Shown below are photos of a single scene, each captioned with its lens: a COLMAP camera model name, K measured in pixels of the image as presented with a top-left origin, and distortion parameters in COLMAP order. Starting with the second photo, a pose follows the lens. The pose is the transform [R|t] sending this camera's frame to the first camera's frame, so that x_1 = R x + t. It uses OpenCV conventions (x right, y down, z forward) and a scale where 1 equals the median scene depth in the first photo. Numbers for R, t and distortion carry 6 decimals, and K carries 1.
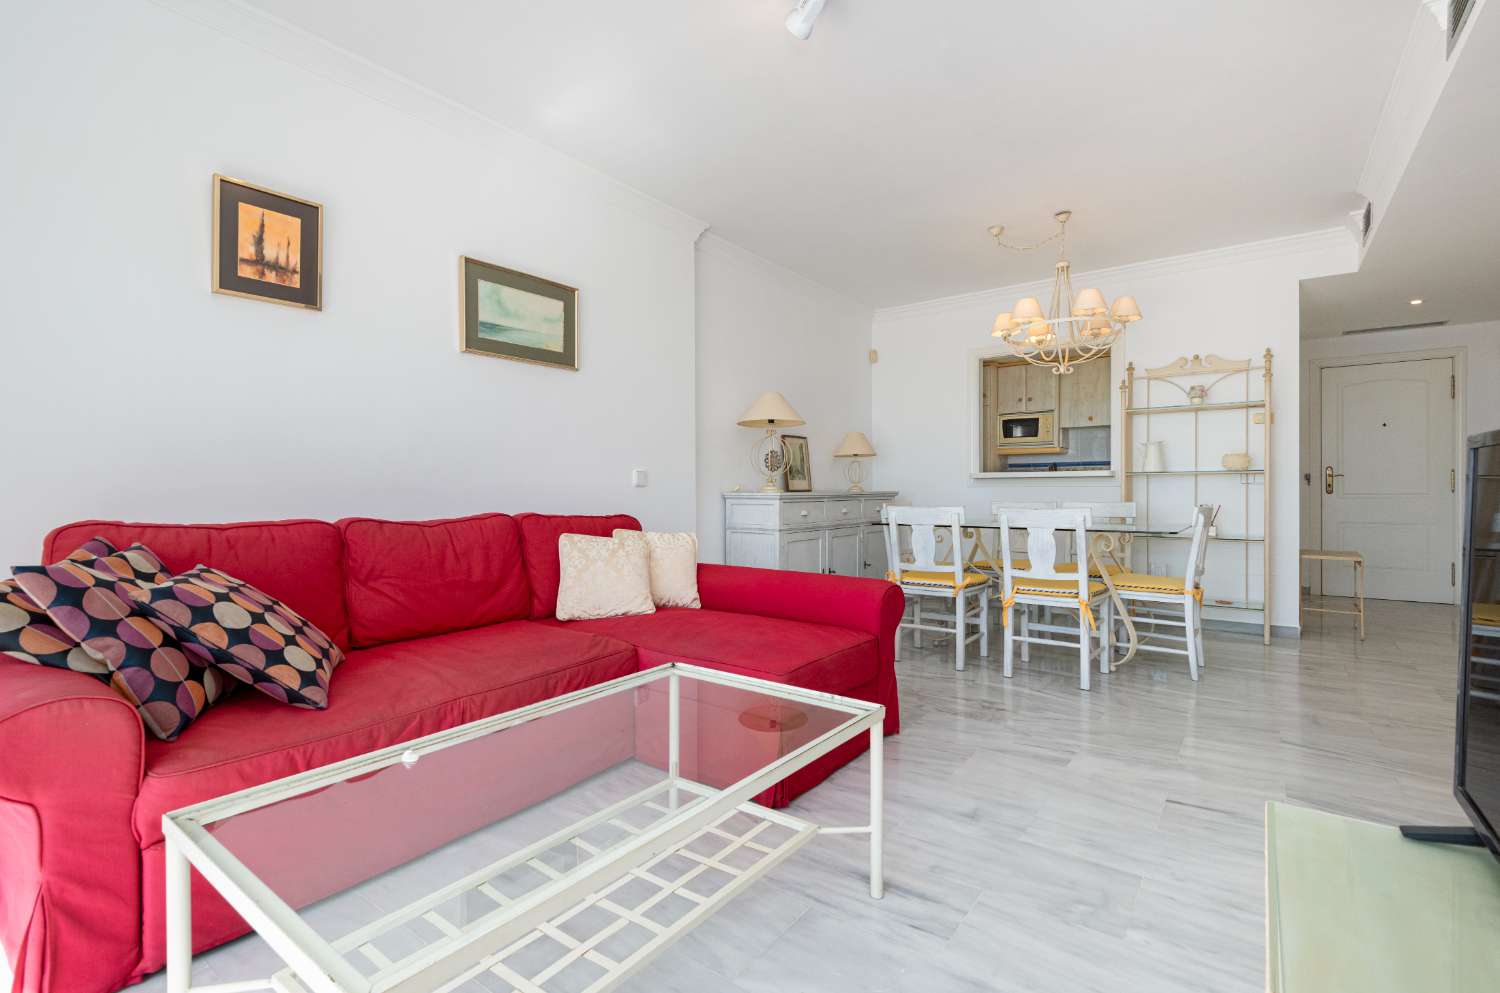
lens RADIAL K [[684.3, 0, 750.0], [0, 684.3, 496.5], [0, 0, 1]] dist [0.005725, -0.000053]
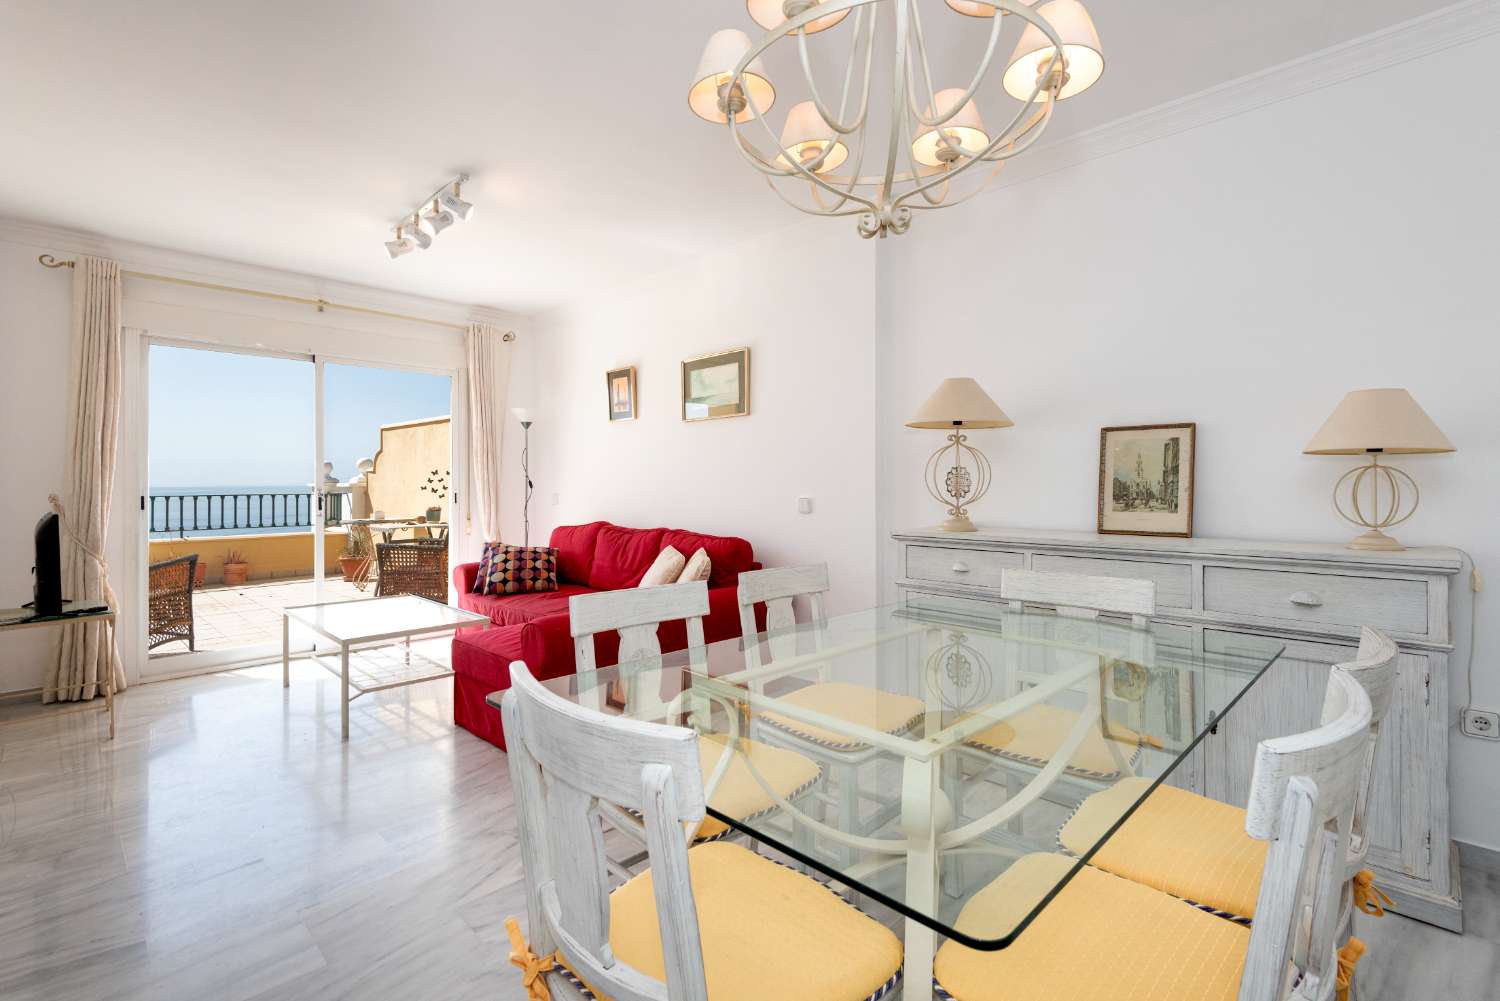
lens RADIAL K [[685.2, 0, 736.6], [0, 685.2, 496.3], [0, 0, 1]] dist [0.019870, -0.001261]
pose [[-0.145630, 0.021554, -0.989104, 0.731964], [-0.005420, 0.999730, 0.022583, -0.054275], [0.989324, 0.008649, -0.145473, 0.903009]]
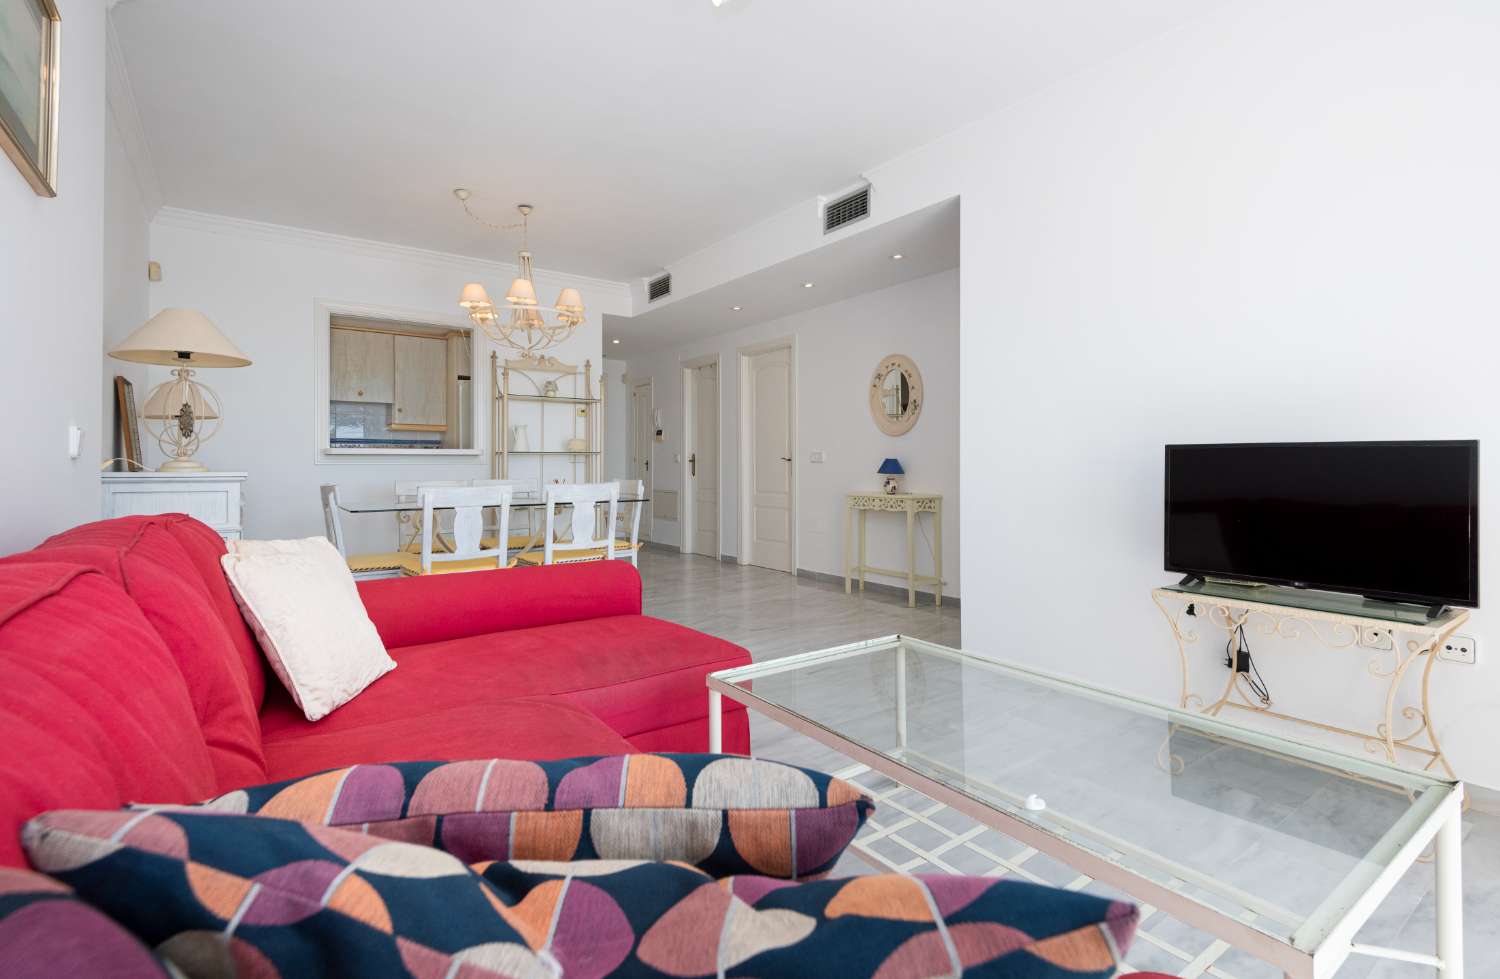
lens RADIAL K [[703.3, 0, 746.6], [0, 703.3, 451.4], [0, 0, 1]] dist [0.011408, 0.000090]
pose [[0.275633, 0.021298, 0.961027, -0.451143], [0.014439, 0.999550, -0.026293, -0.000863], [-0.961154, 0.021124, 0.275202, 0.341310]]
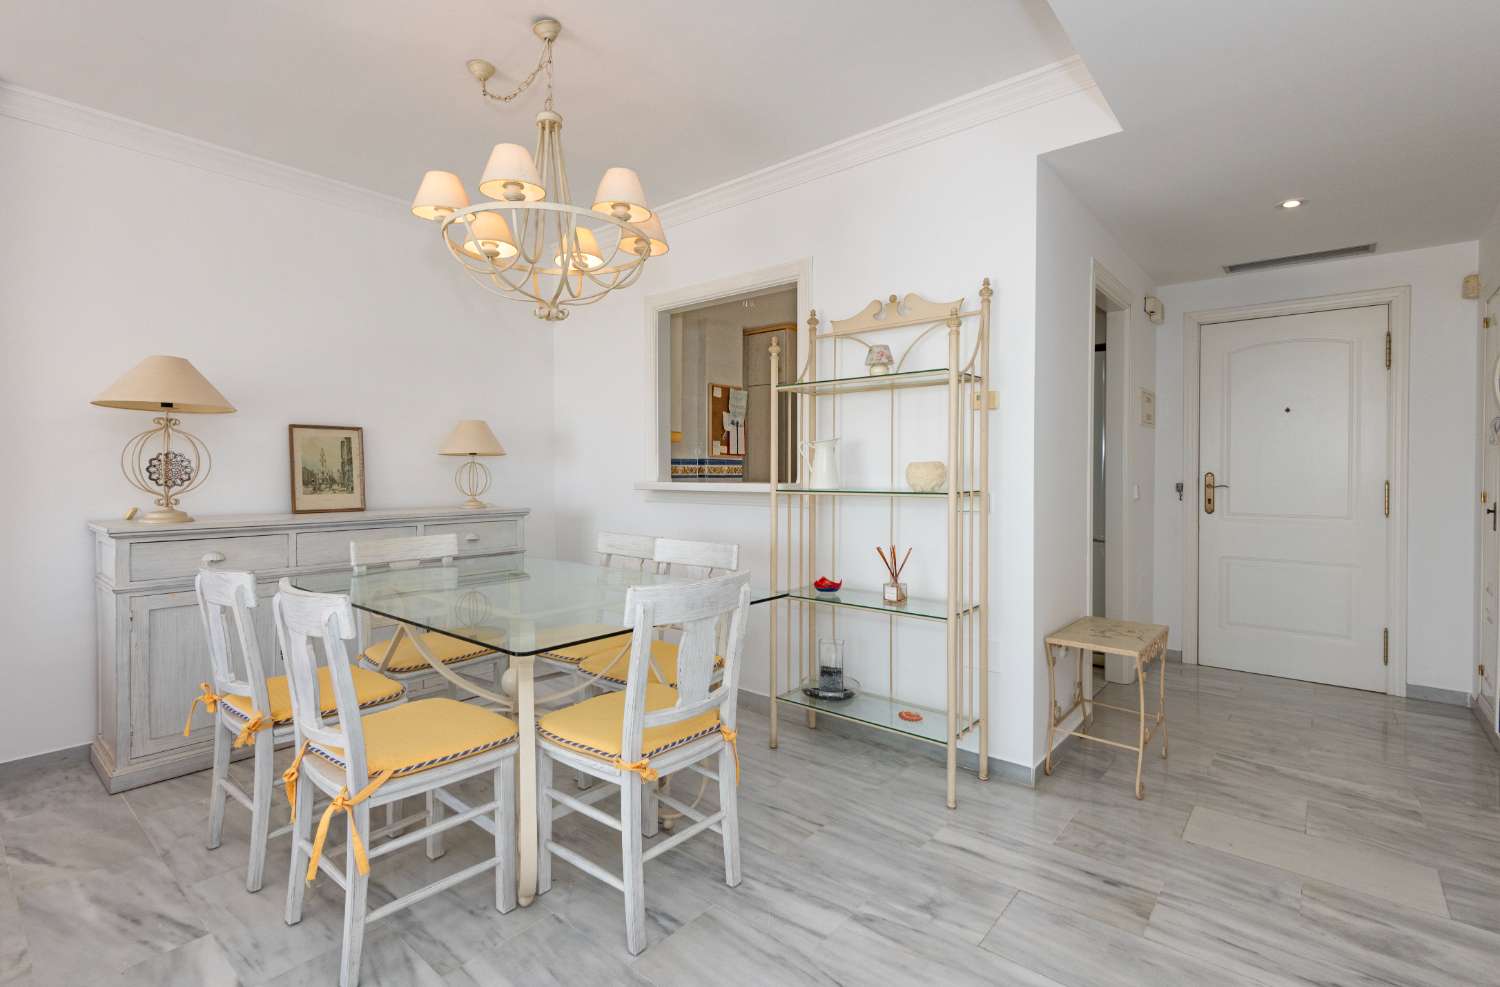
lens RADIAL K [[702.5, 0, 750.0], [0, 702.5, 493.5], [0, 0, 1]] dist [0.010452, 0.000015]
pose [[0.998977, 0.006828, -0.044707, 0.585939], [-0.005765, 0.999699, 0.023852, -0.050804], [0.044856, -0.023569, 0.998715, 0.403365]]
